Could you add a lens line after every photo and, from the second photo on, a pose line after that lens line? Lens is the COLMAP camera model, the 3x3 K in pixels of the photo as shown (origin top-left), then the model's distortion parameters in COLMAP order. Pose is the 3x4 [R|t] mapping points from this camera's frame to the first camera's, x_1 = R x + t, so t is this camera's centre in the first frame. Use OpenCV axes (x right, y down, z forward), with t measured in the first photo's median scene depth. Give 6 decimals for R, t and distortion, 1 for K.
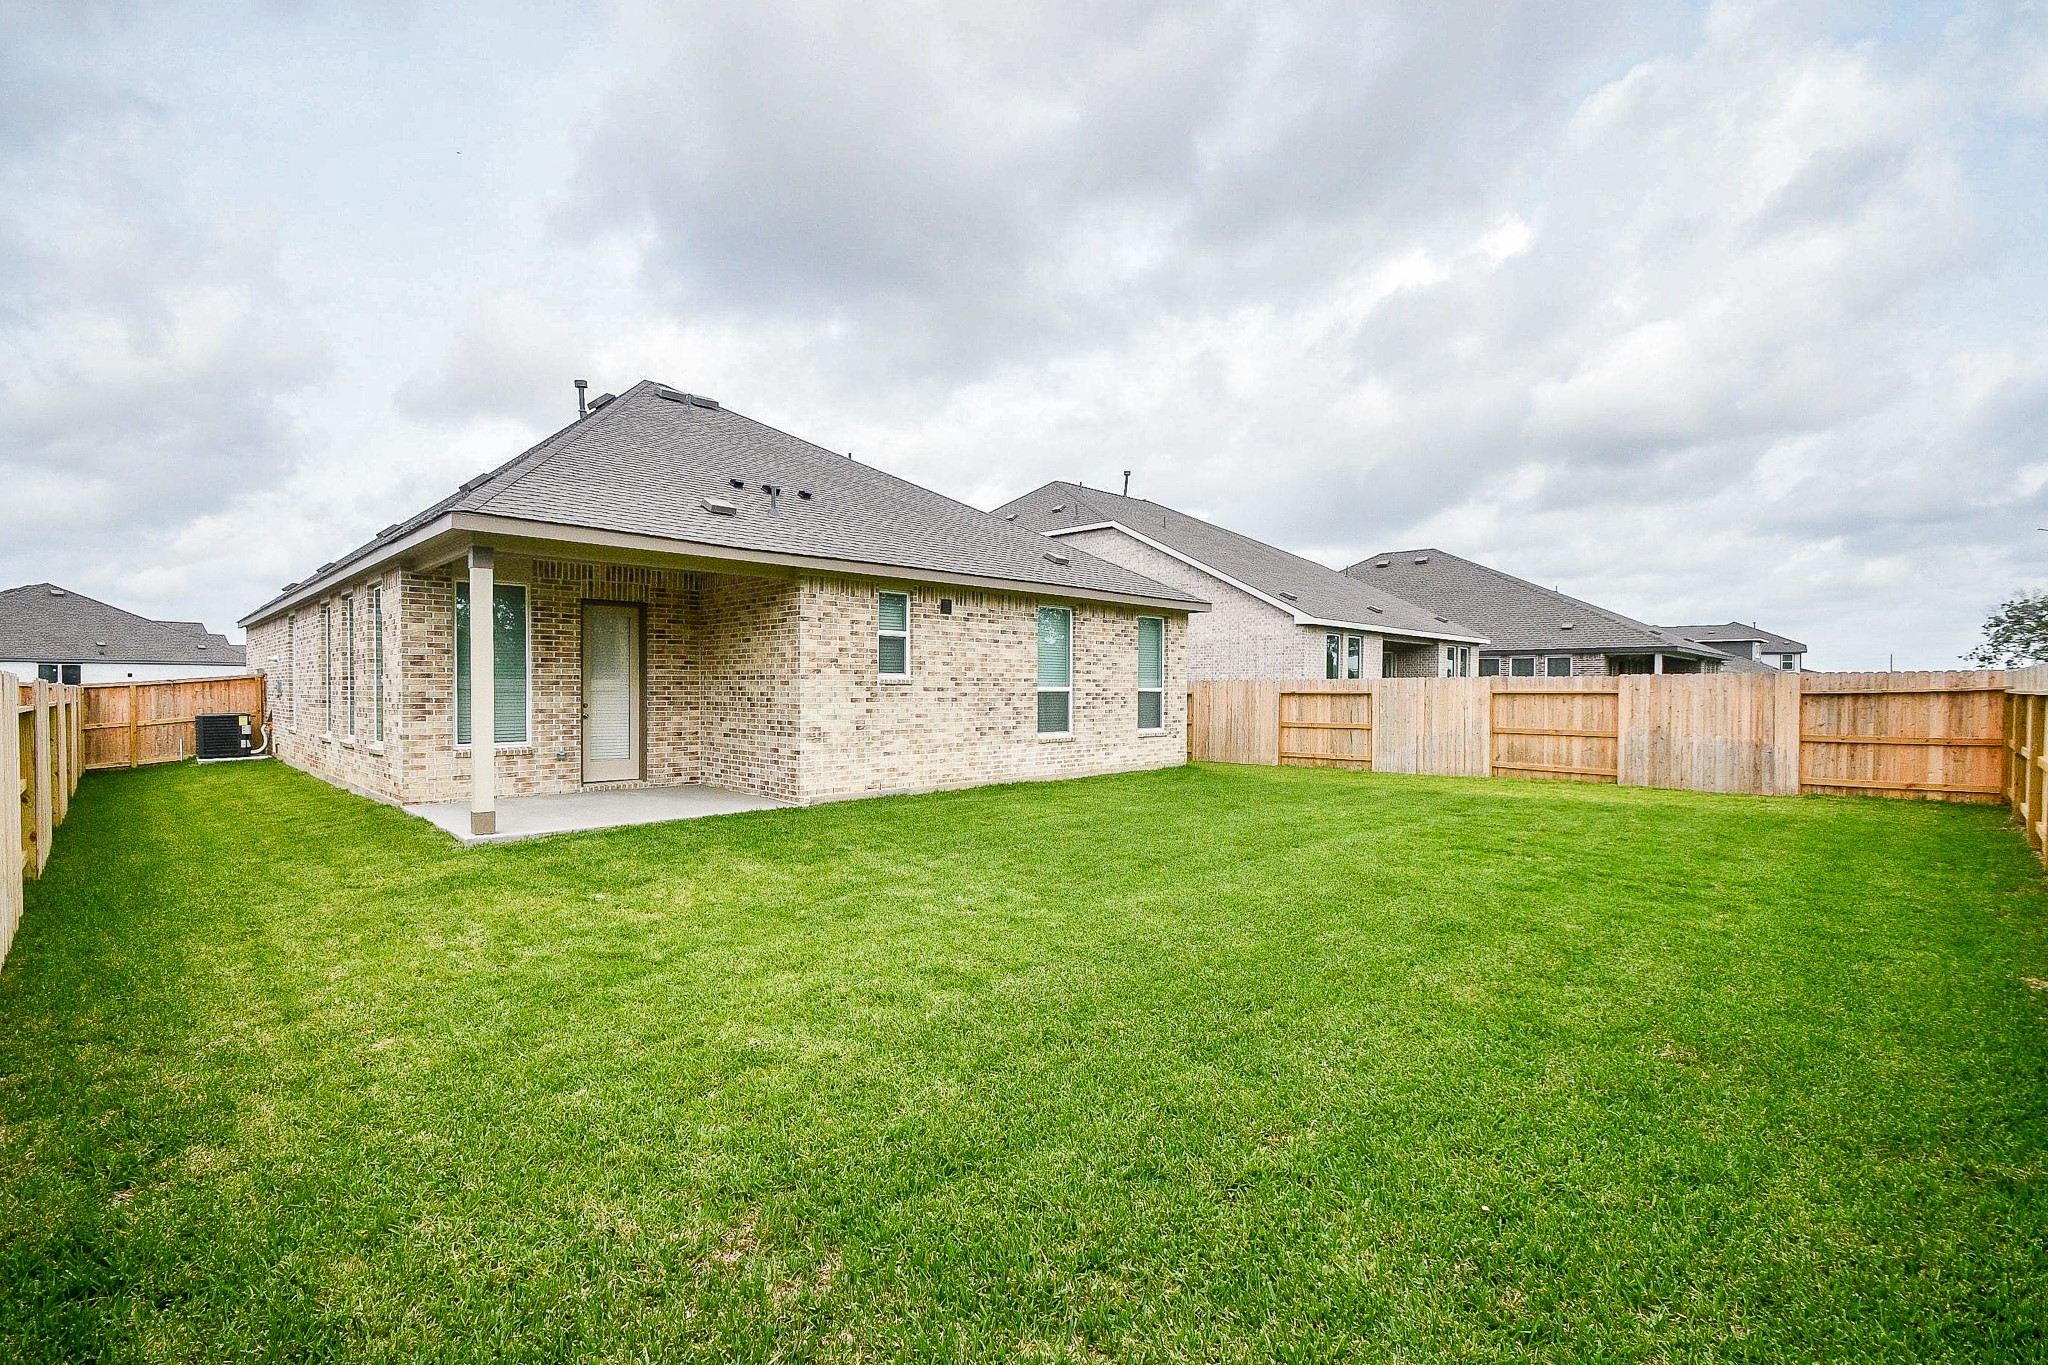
lens RADIAL K [[894.7, 0, 1028.7], [0, 894.7, 693.1], [0, 0, 1]] dist [0.008460, -0.009396]
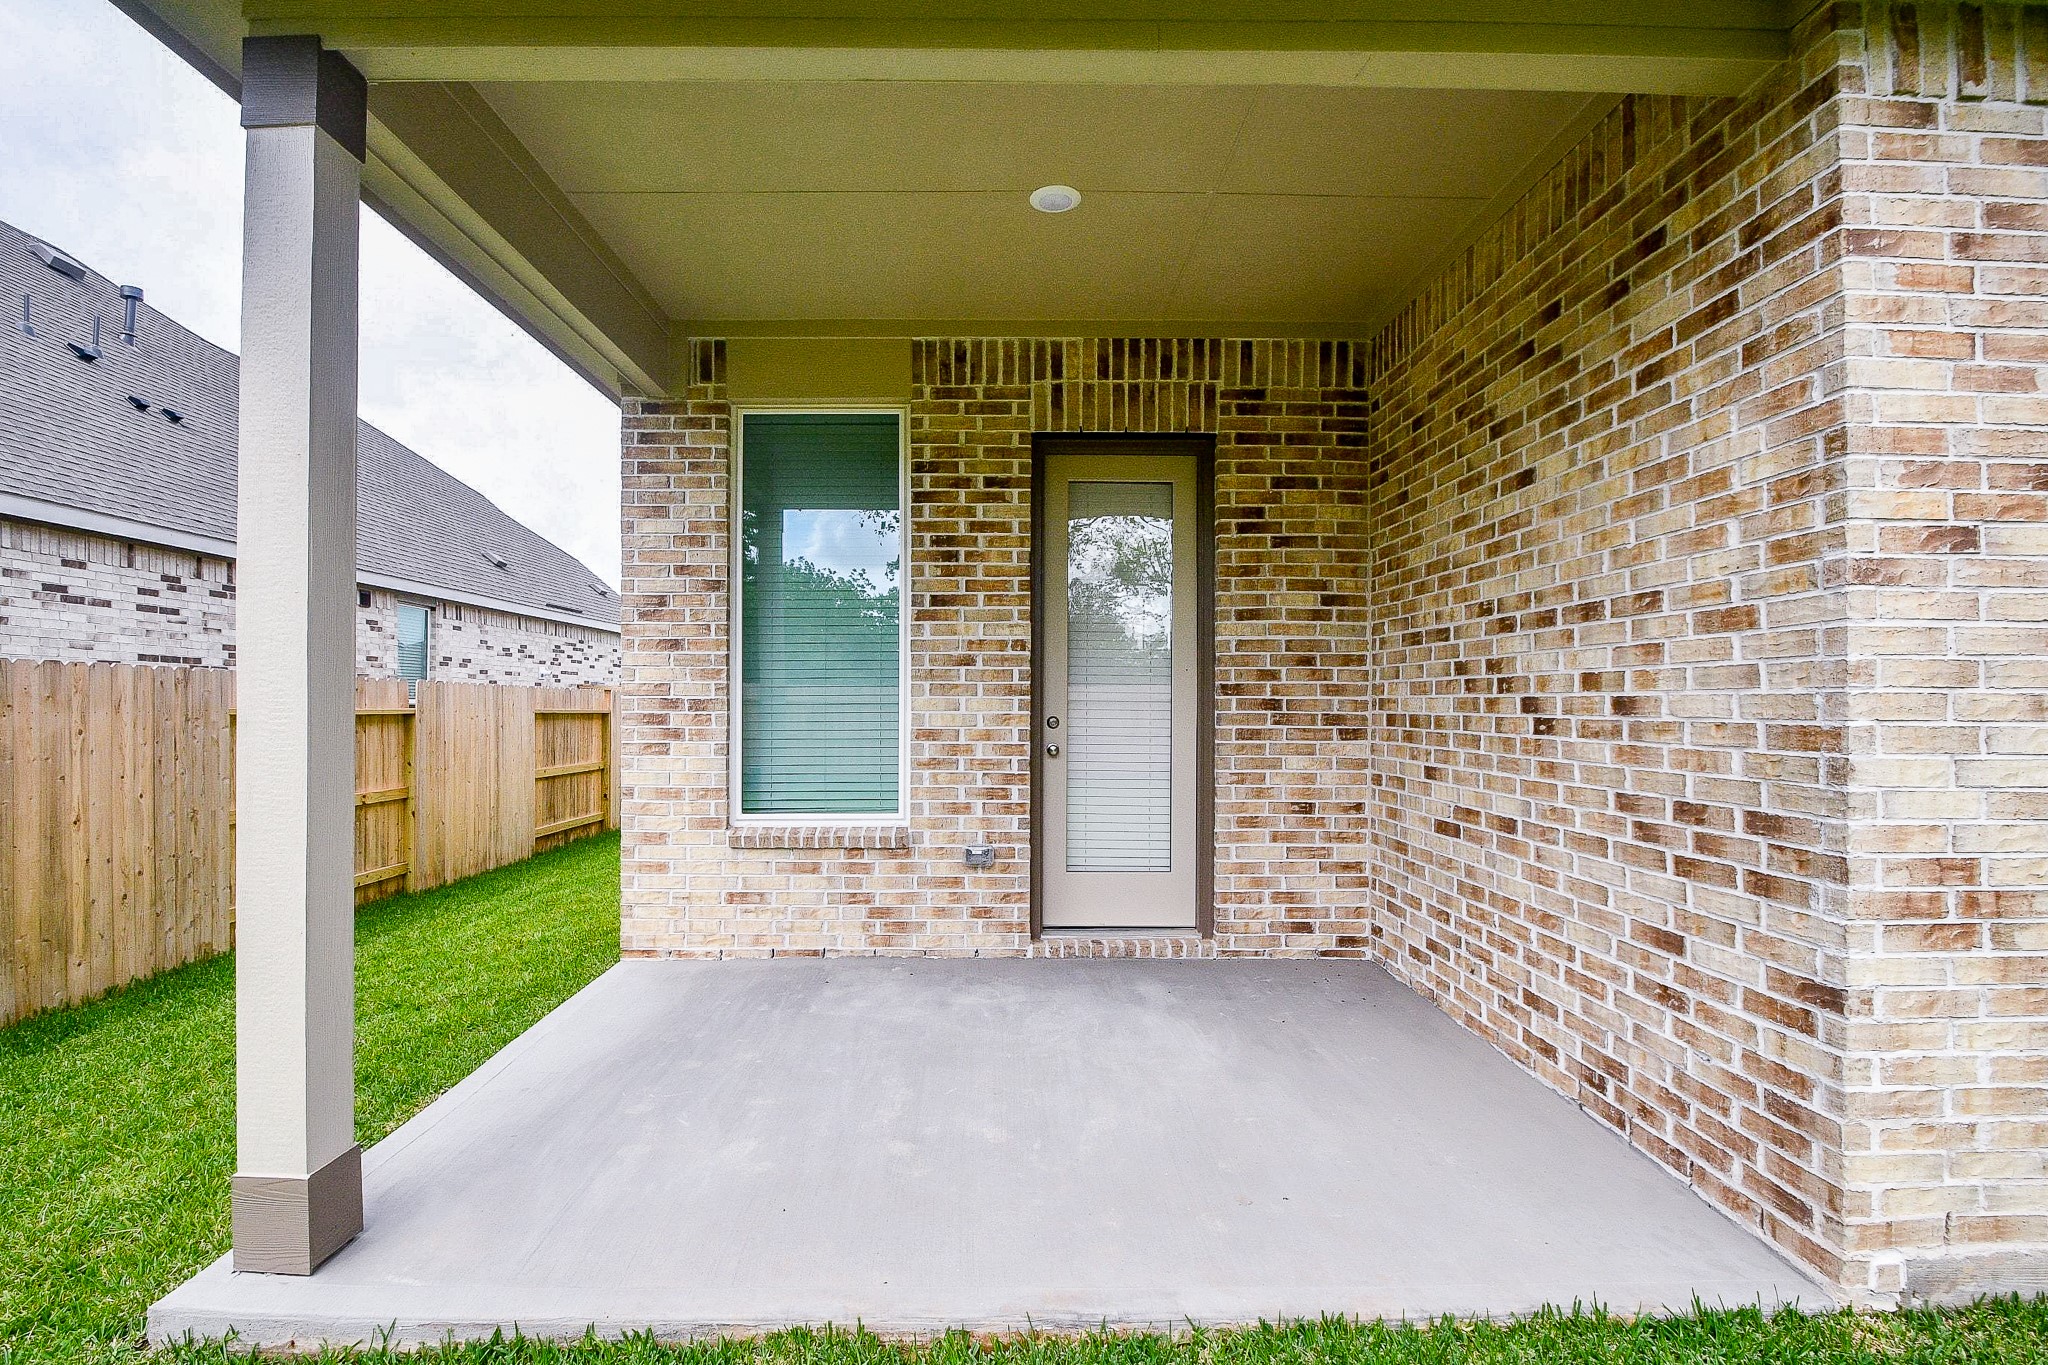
lens RADIAL K [[894.7, 0, 1024.4], [0, 894.7, 701.0], [0, 0, 1]] dist [0.008460, -0.009396]
pose [[0.686888, -0.006203, -0.726737, -0.234572], [-0.002745, 0.999934, -0.011130, 0.009510], [0.726758, 0.009640, 0.686826, 0.748674]]
